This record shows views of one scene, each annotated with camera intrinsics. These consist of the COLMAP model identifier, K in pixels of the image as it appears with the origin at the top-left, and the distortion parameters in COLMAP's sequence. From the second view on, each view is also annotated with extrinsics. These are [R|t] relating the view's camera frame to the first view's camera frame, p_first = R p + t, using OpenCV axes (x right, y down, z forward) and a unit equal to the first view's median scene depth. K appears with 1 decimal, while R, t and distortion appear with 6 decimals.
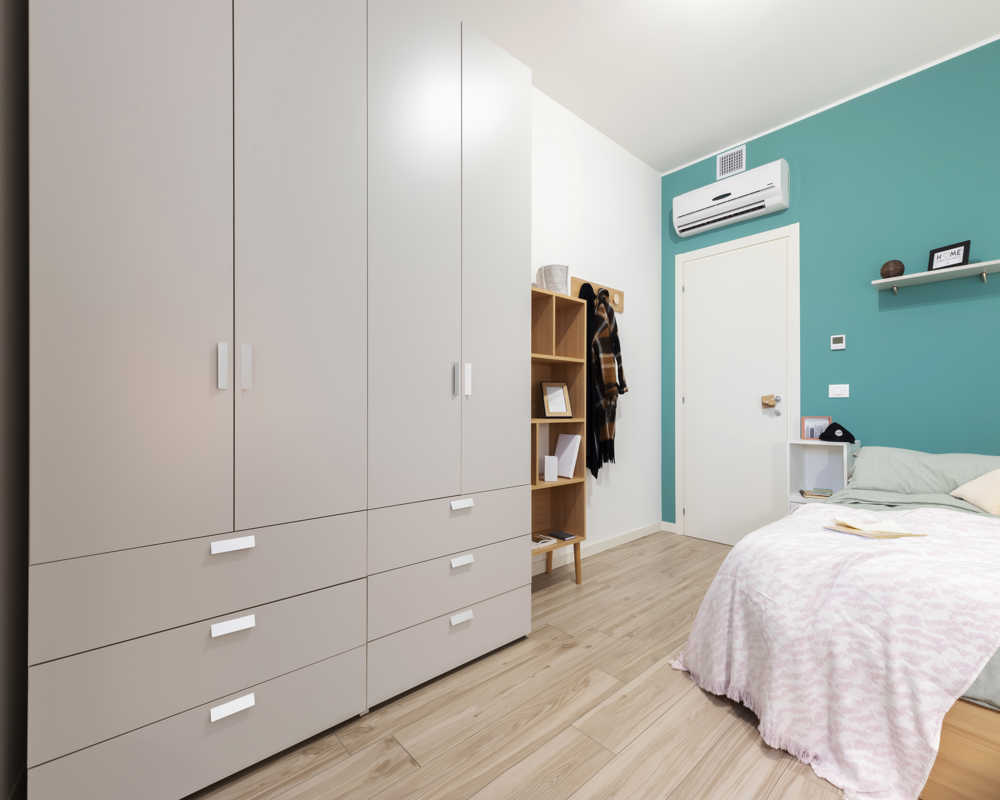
lens RADIAL K [[444.8, 0, 504.1], [0, 444.8, 409.4], [0, 0, 1]] dist [0.004166, 0.000298]
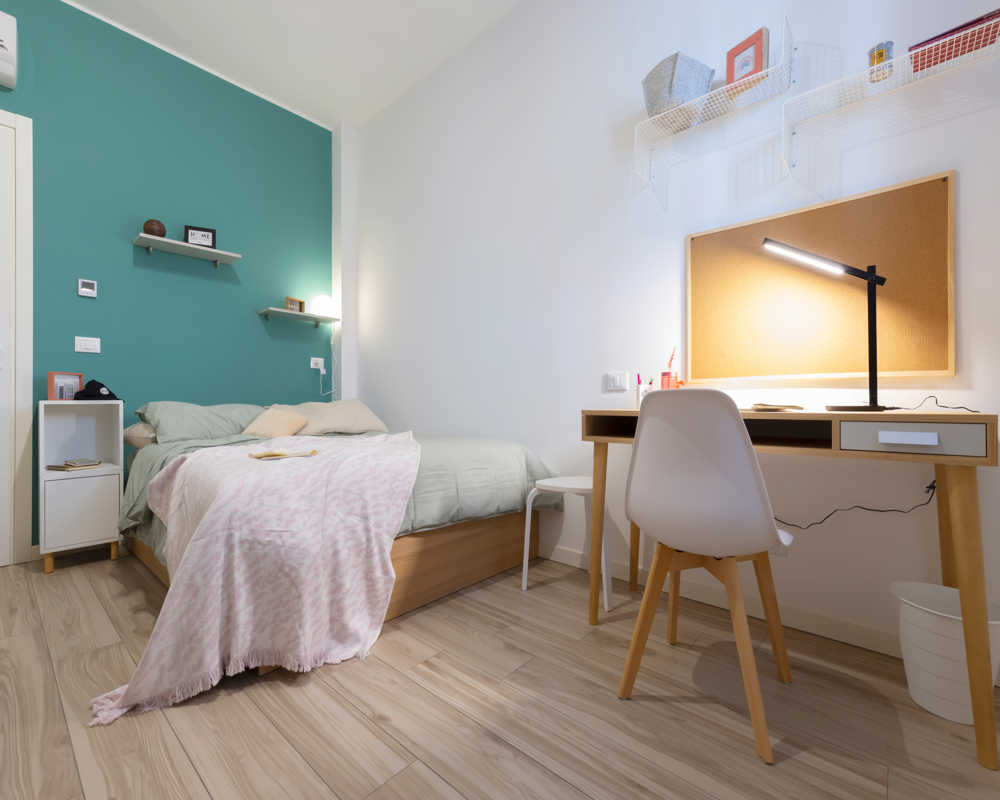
lens RADIAL K [[454.1, 0, 483.0], [0, 454.1, 402.3], [0, 0, 1]] dist [0.001246, -0.000014]
pose [[-0.095651, 0.002967, 0.995411, -0.226049], [0.001290, 0.999995, -0.002857, 0.084031], [-0.995414, 0.001011, -0.095654, 0.364762]]
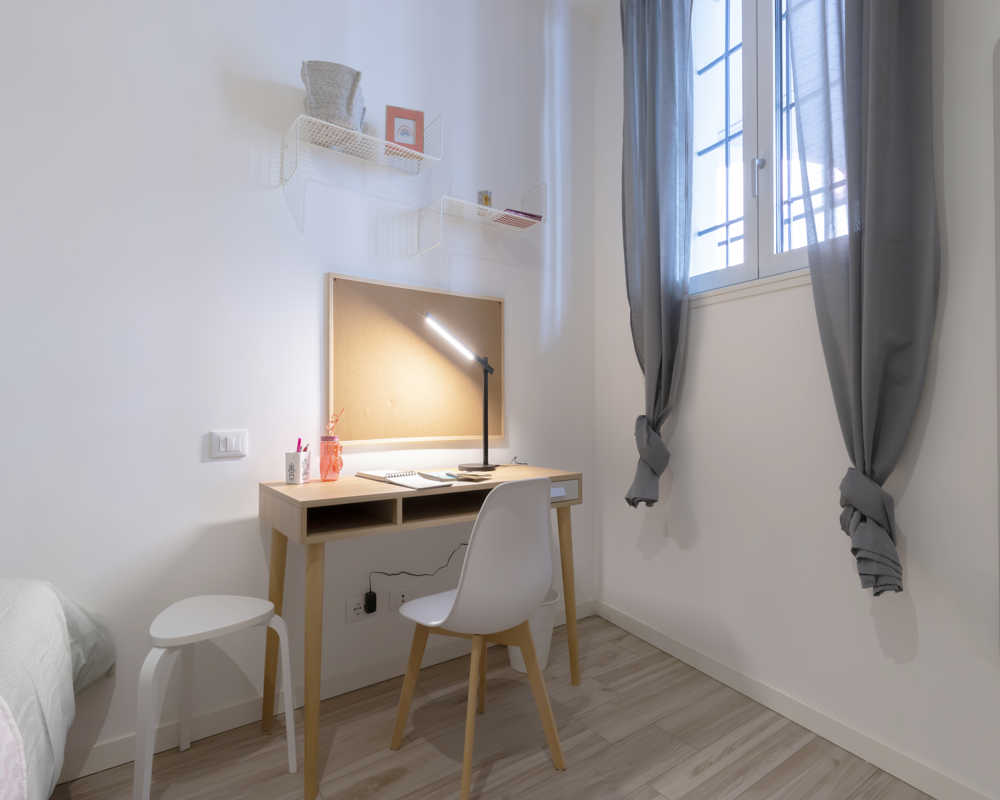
lens RADIAL K [[556.0, 0, 502.1], [0, 556.0, 397.1], [0, 0, 1]] dist [0.000408, 0.000730]
pose [[-0.995981, 0.001056, 0.089553, 0.168997], [-0.000409, 0.999866, -0.016341, -0.003780], [-0.089558, -0.016312, -0.995848, 0.710440]]
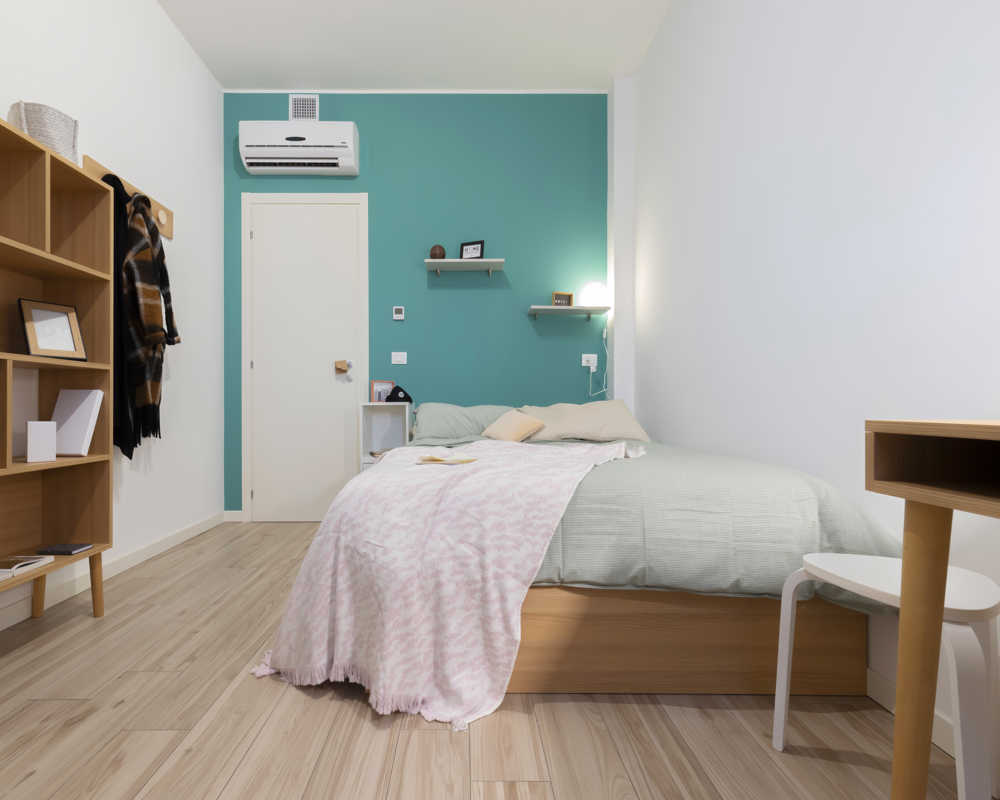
lens RADIAL K [[459.1, 0, 460.0], [0, 459.1, 405.9], [0, 0, 1]] dist [0.004745, -0.000119]
pose [[0.671315, -0.000755, 0.741172, 0.022514], [-0.000482, 0.999999, 0.001455, 0.084103], [-0.741172, -0.001334, 0.671314, 0.155893]]
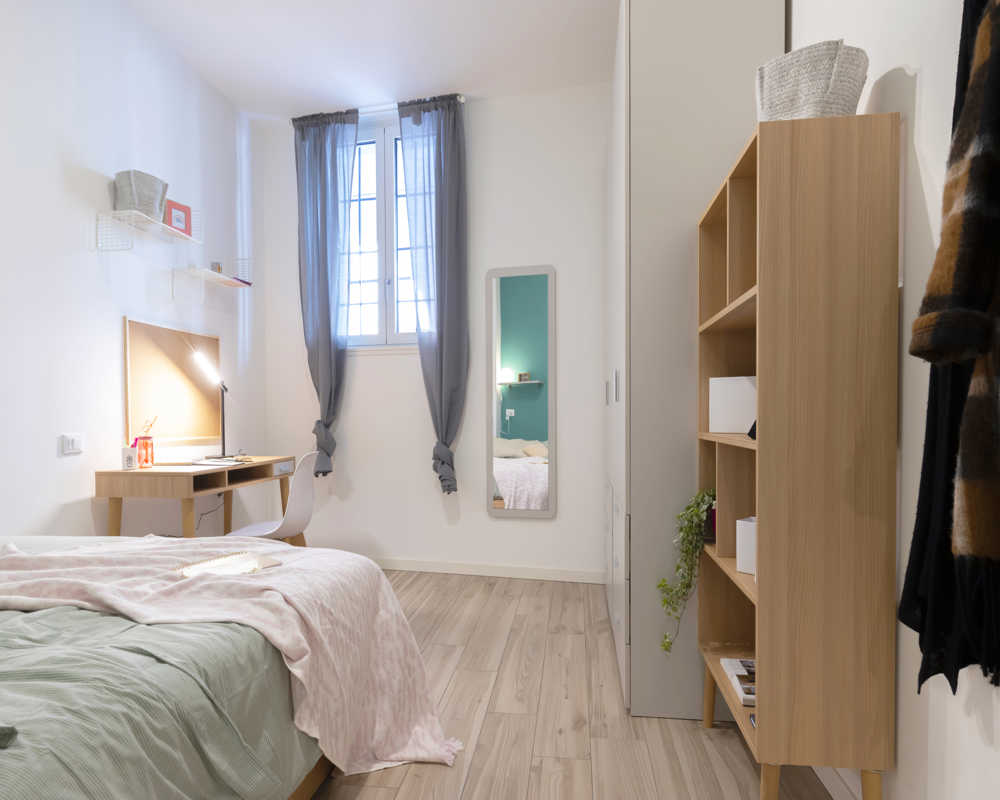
lens RADIAL K [[617.7, 0, 503.3], [0, 617.7, 425.6], [0, 0, 1]] dist [0.006358, 0.000714]
pose [[-0.749906, 0.015276, -0.661368, 0.721461], [0.004156, 0.999822, 0.018381, -0.002913], [0.661531, 0.011036, -0.749836, 1.308497]]
